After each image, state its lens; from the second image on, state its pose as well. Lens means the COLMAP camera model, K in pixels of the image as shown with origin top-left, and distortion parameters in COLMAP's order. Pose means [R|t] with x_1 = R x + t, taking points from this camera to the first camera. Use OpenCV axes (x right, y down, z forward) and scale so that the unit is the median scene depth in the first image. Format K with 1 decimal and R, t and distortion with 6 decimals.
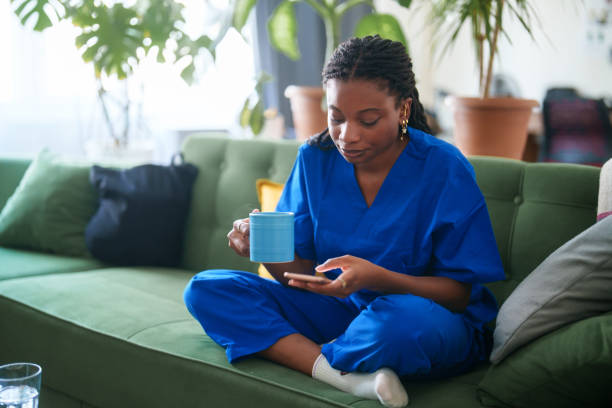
lens RADIAL K [[817.9, 0, 300.1], [0, 817.9, 208.2], [0, 0, 1]] dist [0.018859, 0.000000]
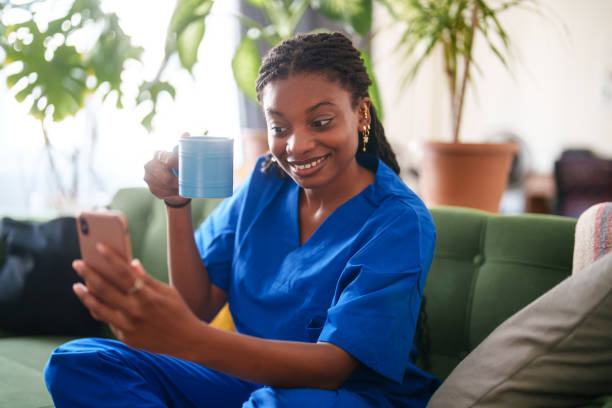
lens RADIAL K [[817.9, 0, 302.1], [0, 817.9, 213.2], [0, 0, 1]] dist [0.018859, 0.000000]
pose [[0.999333, 0.011985, -0.034501, 0.103562], [-0.014656, 0.996828, -0.078227, 0.008845], [0.033454, 0.078680, 0.996338, 0.166595]]
